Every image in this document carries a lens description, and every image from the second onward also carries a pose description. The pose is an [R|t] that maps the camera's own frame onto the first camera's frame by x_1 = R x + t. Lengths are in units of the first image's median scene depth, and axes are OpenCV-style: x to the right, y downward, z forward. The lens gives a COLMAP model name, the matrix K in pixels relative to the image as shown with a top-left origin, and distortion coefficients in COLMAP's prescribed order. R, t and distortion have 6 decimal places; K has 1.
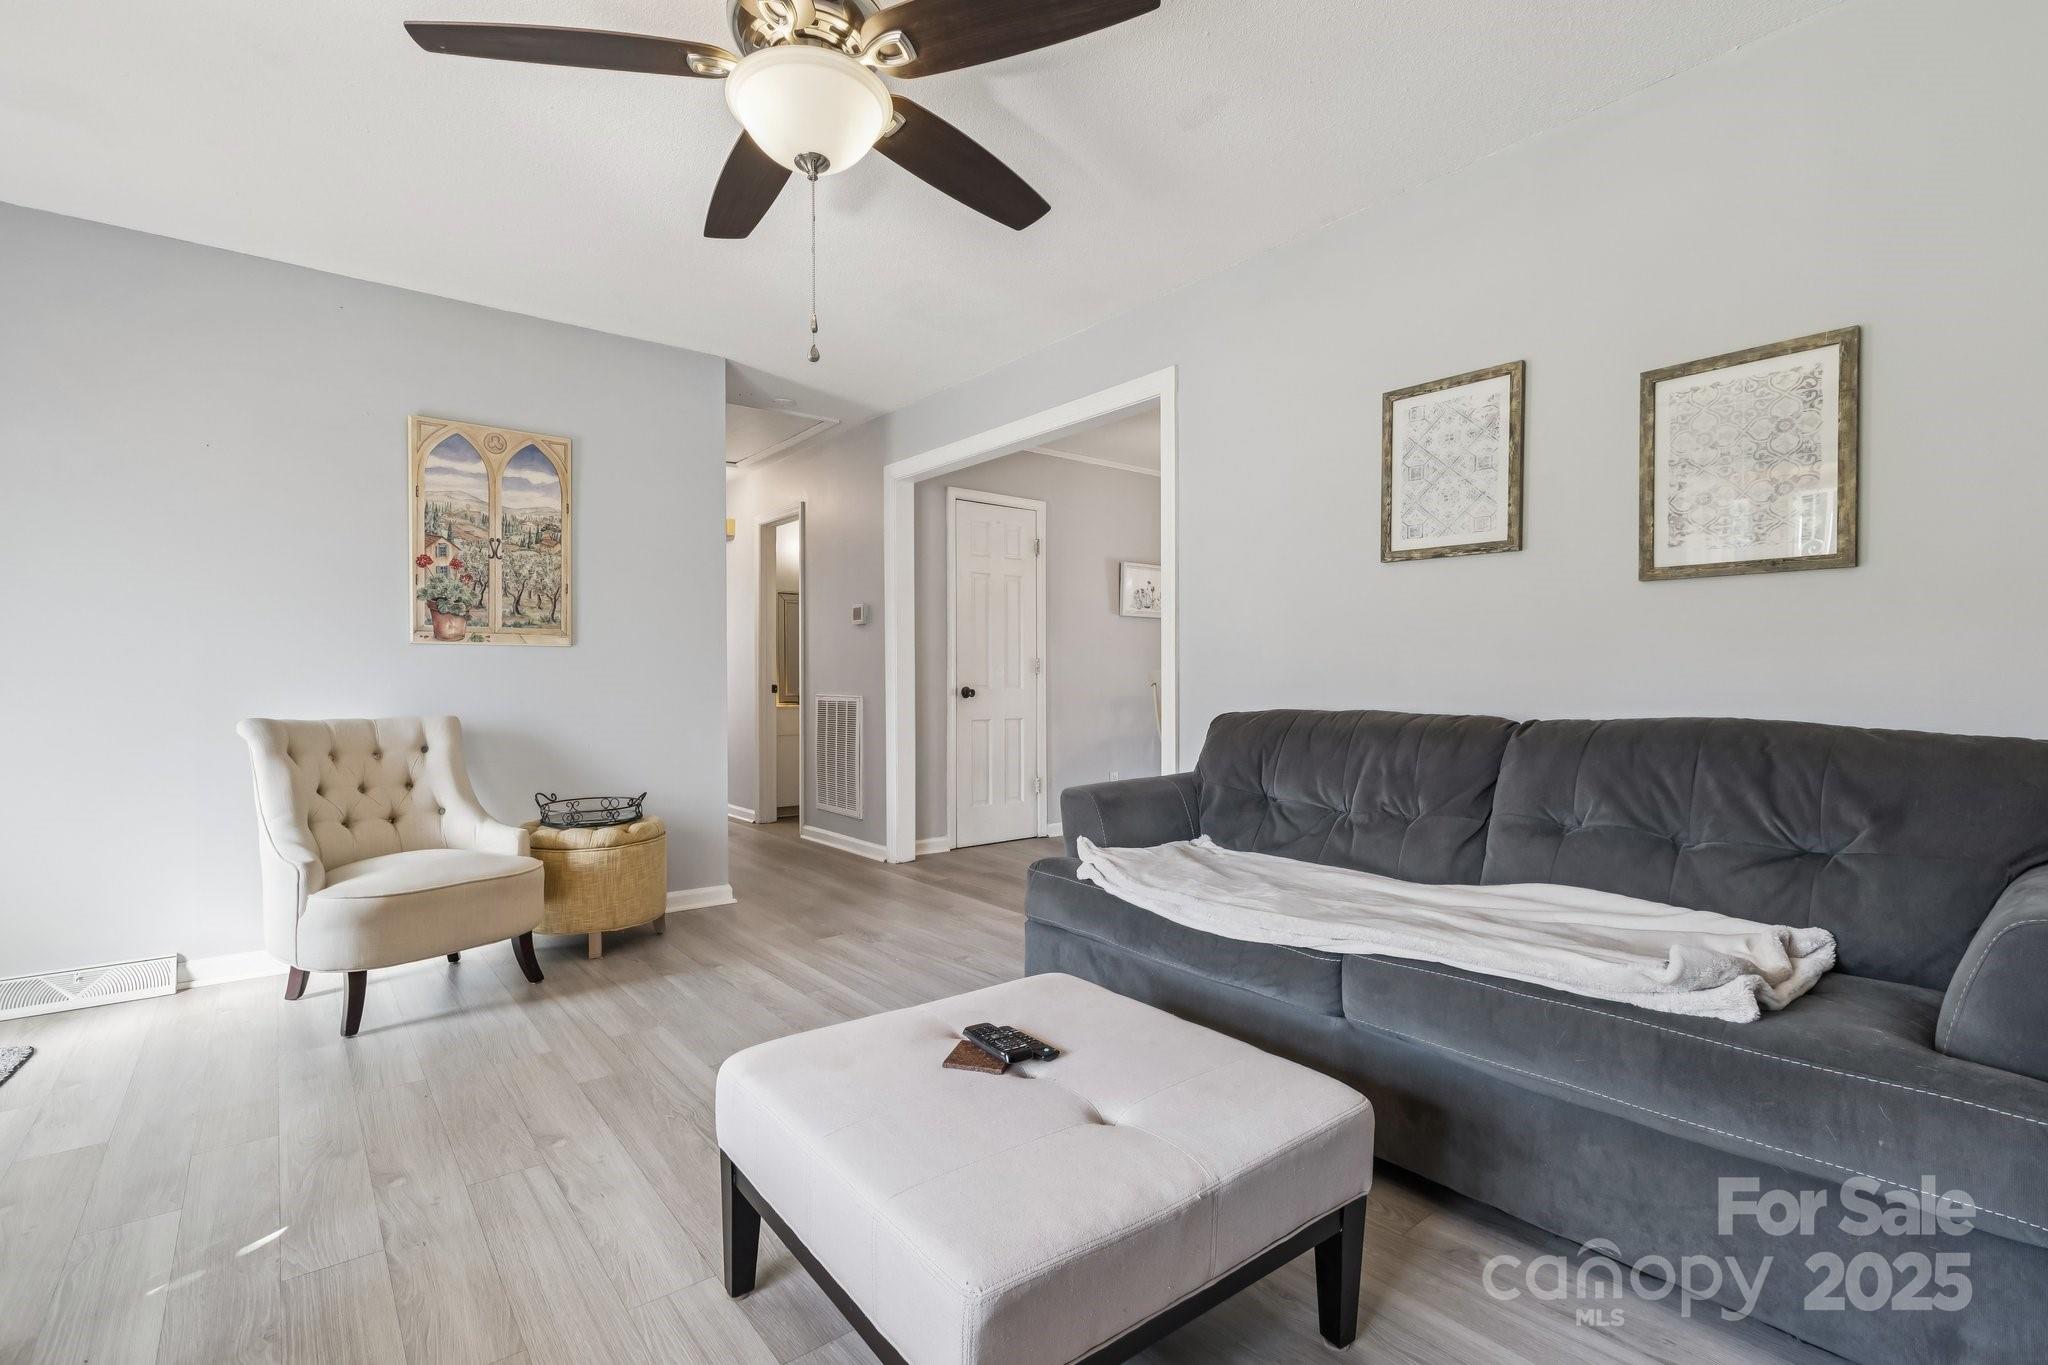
lens RADIAL K [[946.0, 0, 1019.4], [0, 946.0, 686.8], [0, 0, 1]] dist [0.007085, -0.001239]
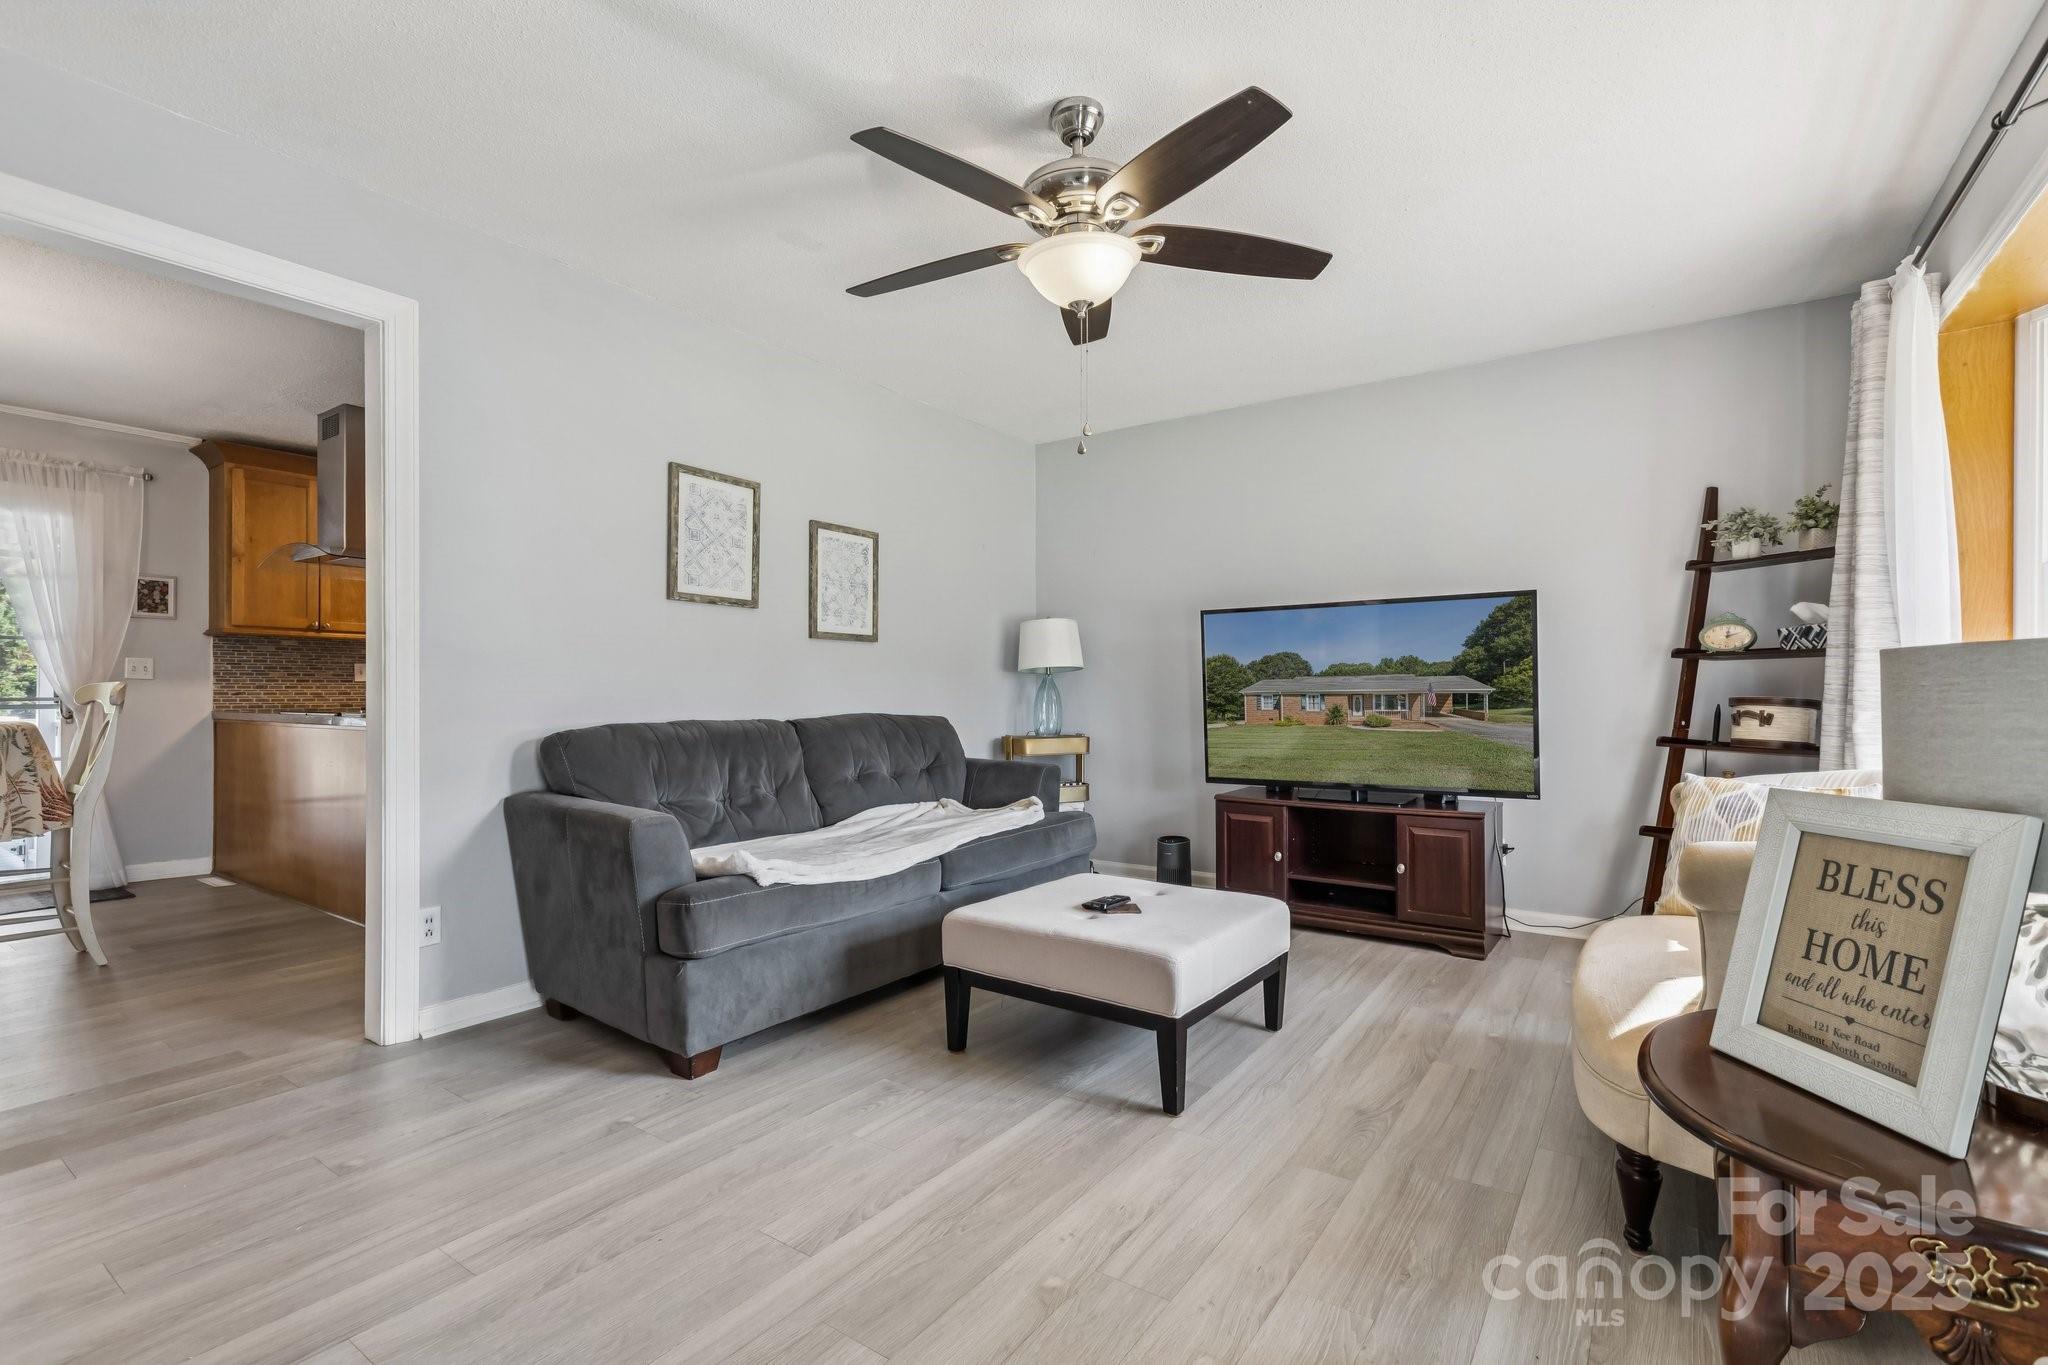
lens RADIAL K [[946.0, 0, 1019.6], [0, 946.0, 681.0], [0, 0, 1]] dist [0.007085, -0.001239]
pose [[-0.285986, 0.010698, 0.958174, -0.735332], [0.010391, 0.999914, -0.008063, -0.009424], [-0.958178, 0.007650, -0.286072, 0.740455]]
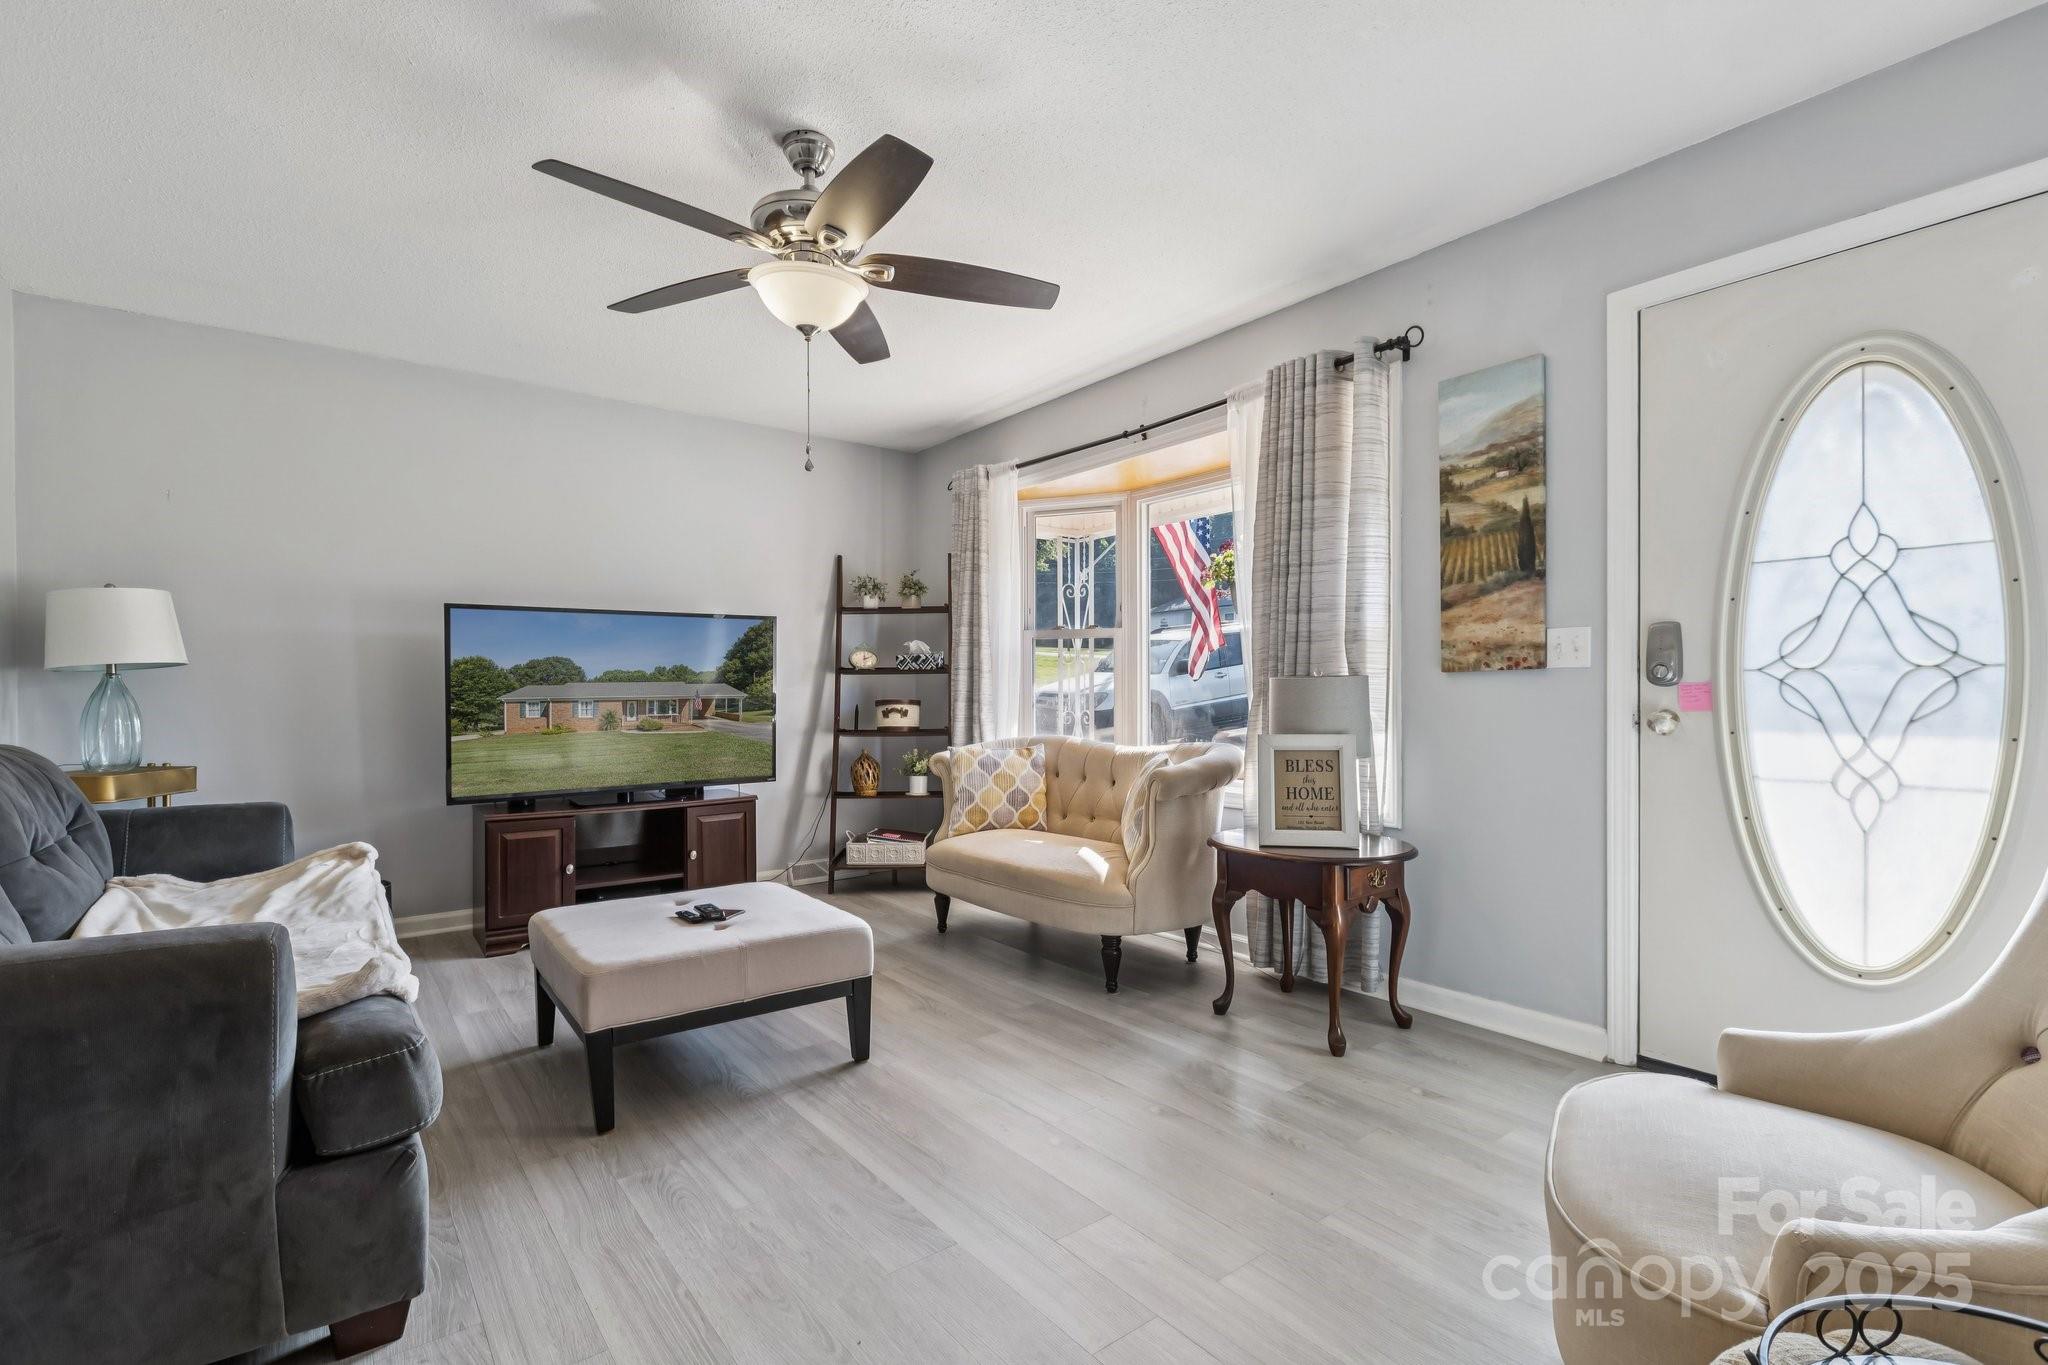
lens RADIAL K [[946.0, 0, 1035.9], [0, 946.0, 693.8], [0, 0, 1]] dist [0.007085, -0.001239]
pose [[-0.999922, 0.006191, -0.010805, -0.271454], [0.006093, 0.999940, 0.009049, -0.013953], [0.010861, 0.008982, -0.999901, 1.206727]]
